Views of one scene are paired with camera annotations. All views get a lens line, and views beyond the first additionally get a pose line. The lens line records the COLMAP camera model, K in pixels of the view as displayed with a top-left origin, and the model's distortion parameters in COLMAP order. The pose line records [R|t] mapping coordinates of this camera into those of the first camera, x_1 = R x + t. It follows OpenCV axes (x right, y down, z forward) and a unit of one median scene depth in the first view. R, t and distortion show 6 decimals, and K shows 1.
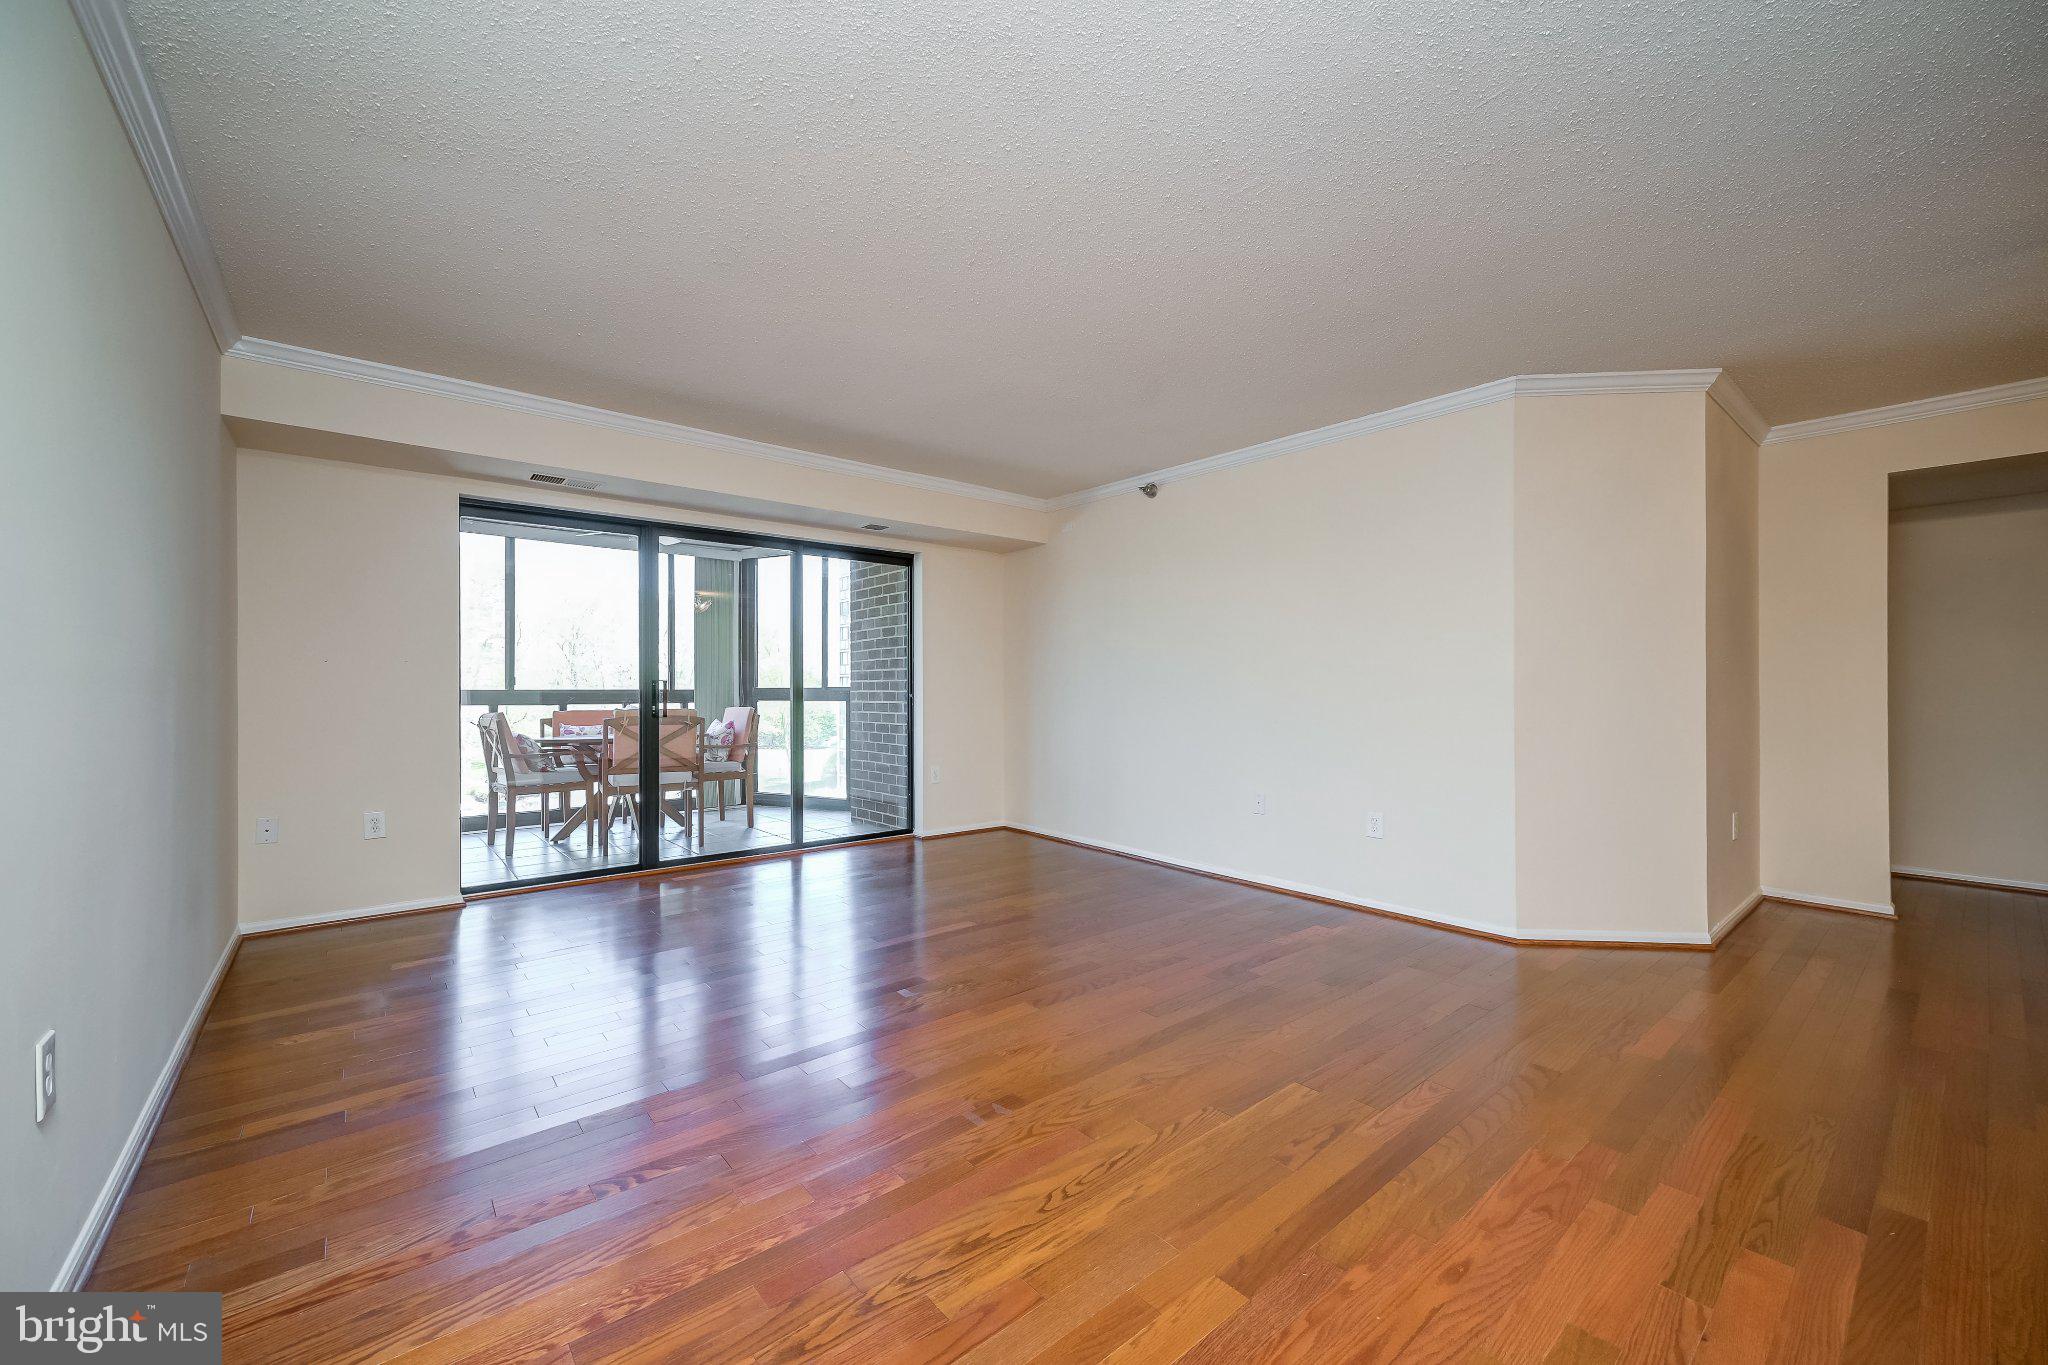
lens RADIAL K [[799.0, 0, 1021.0], [0, 799.0, 686.0], [0, 0, 1]] dist [0.005061, 0.002056]
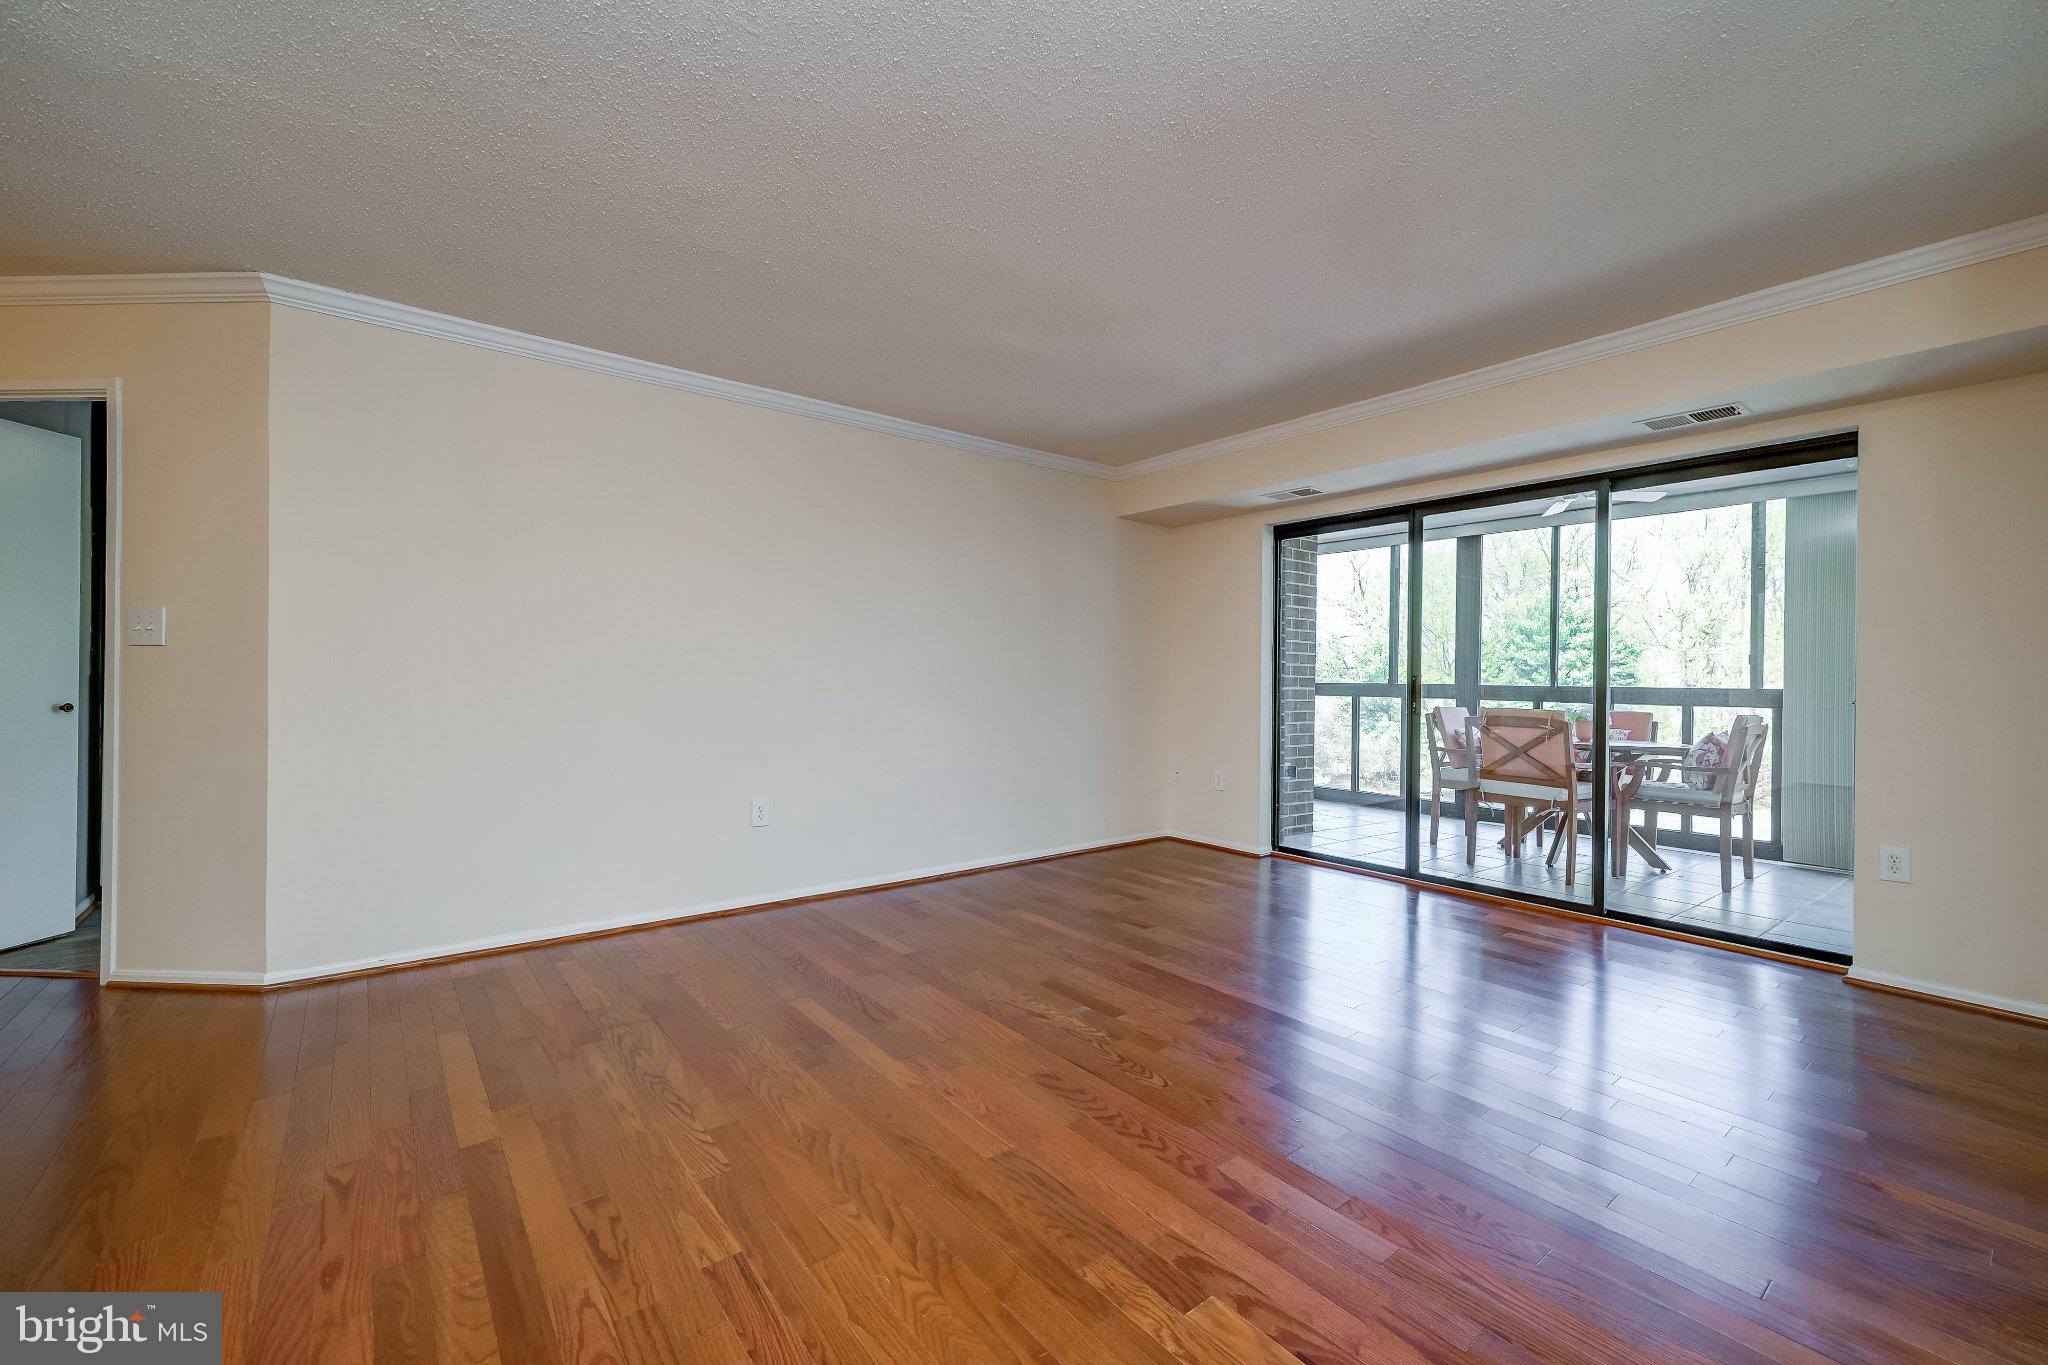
lens RADIAL K [[848.5, 0, 1096.5], [0, 848.5, 681.7], [0, 0, 1]] dist [0.003450, 0.000970]
pose [[0.013714, 0.003553, -0.999900, 0.508650], [-0.008626, 0.999957, 0.003434, 0.001476], [0.999869, 0.008578, 0.013744, 0.612228]]
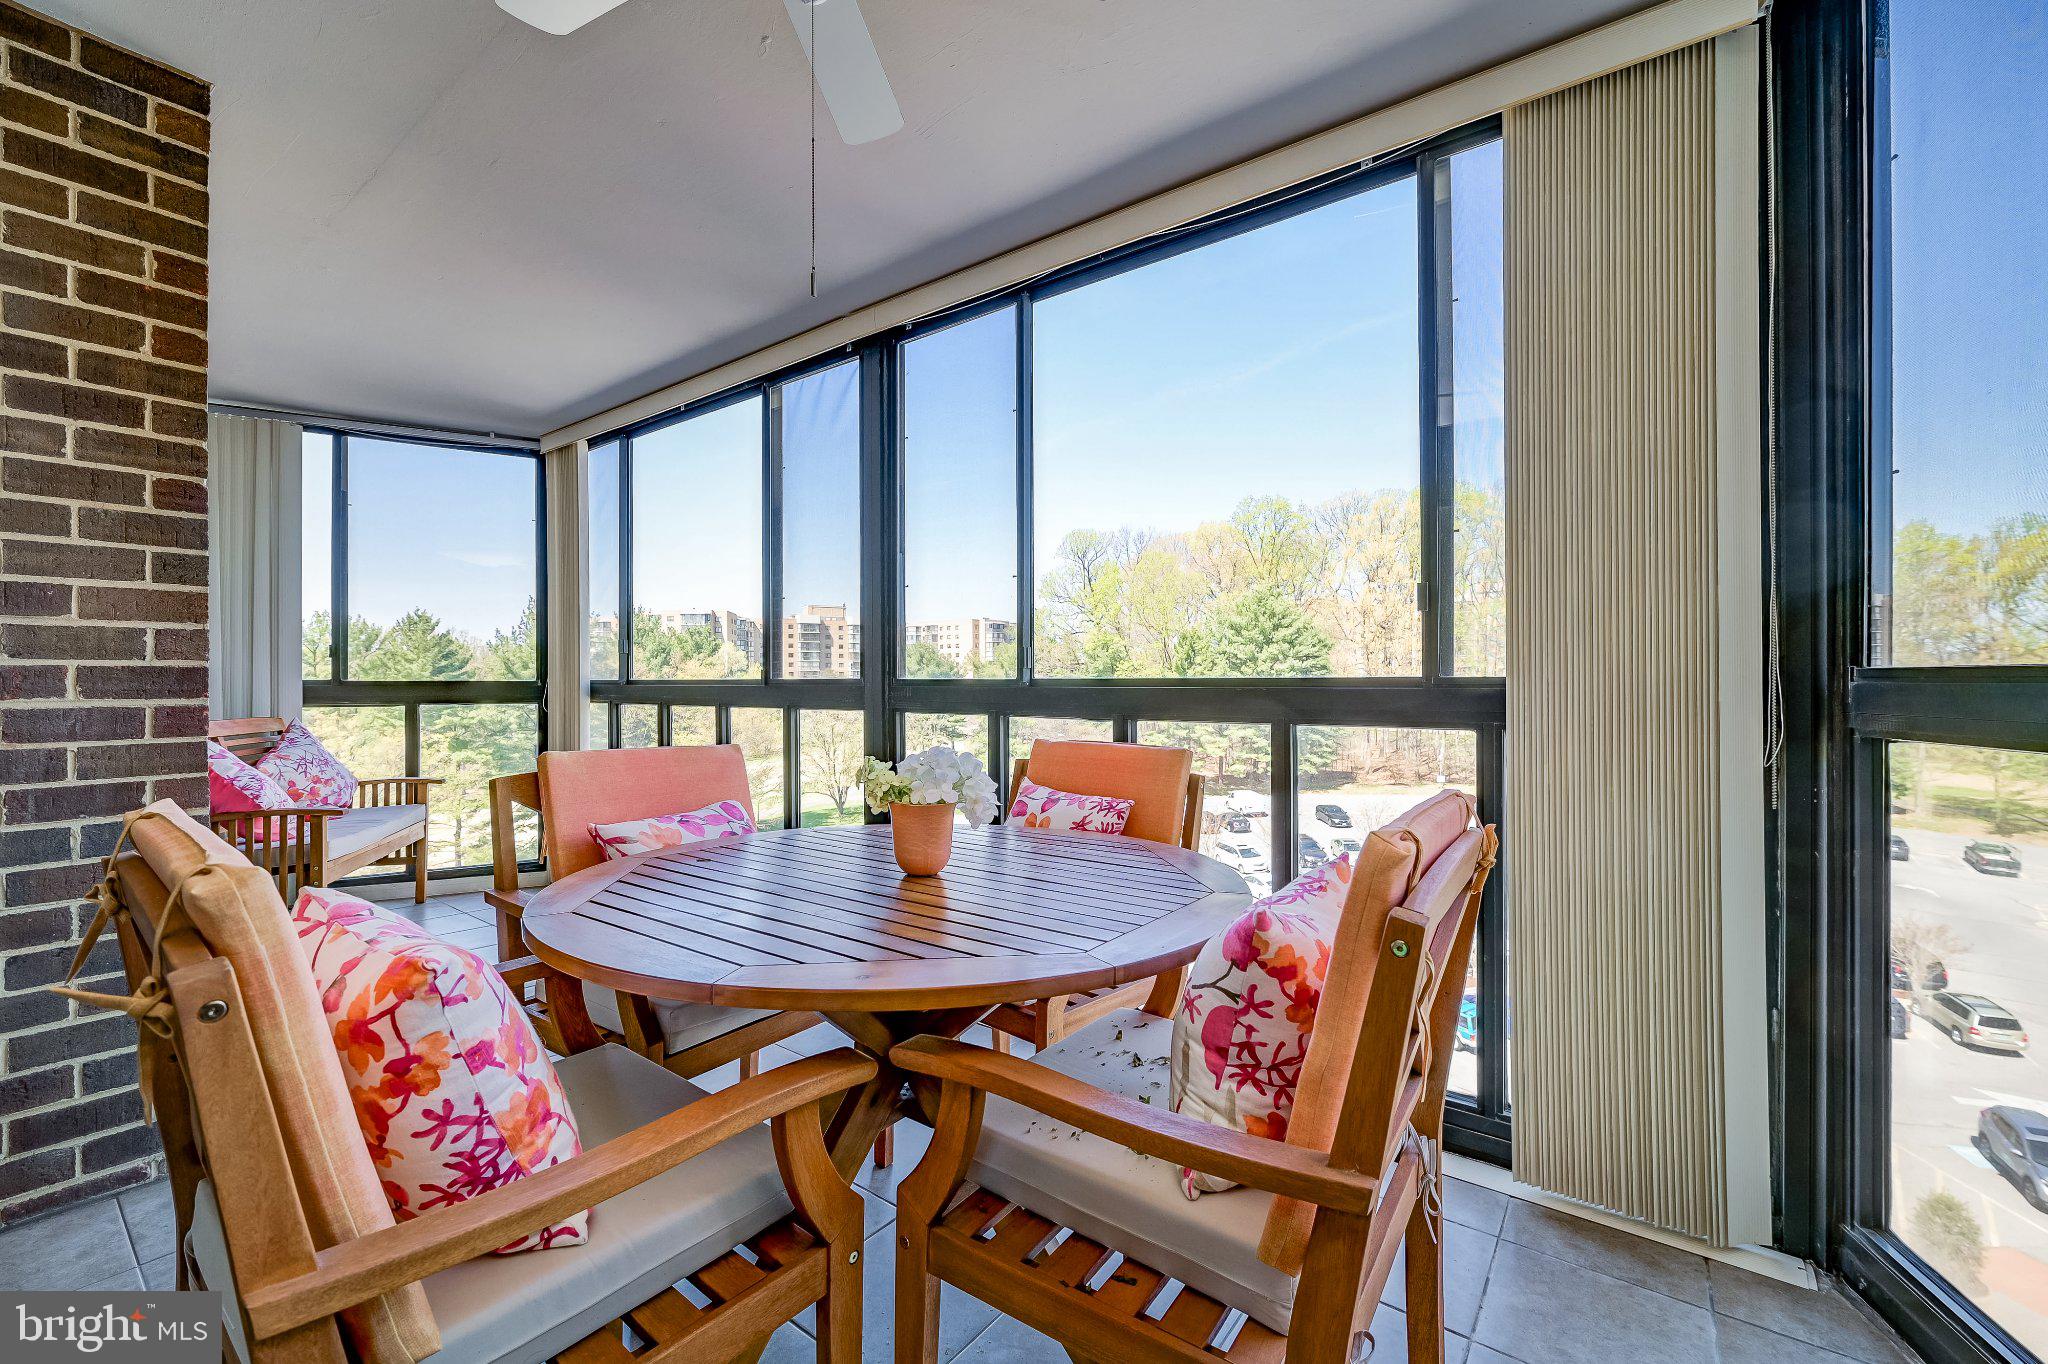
lens RADIAL K [[838.7, 0, 1057.8], [0, 838.7, 681.8], [0, 0, 1]] dist [-0.009029, 0.000163]
pose [[0.259852, 0.004008, -0.965640, -0.322720], [0.007671, 0.999951, 0.006215, 0.005633], [0.965618, -0.009023, 0.259808, 1.266441]]
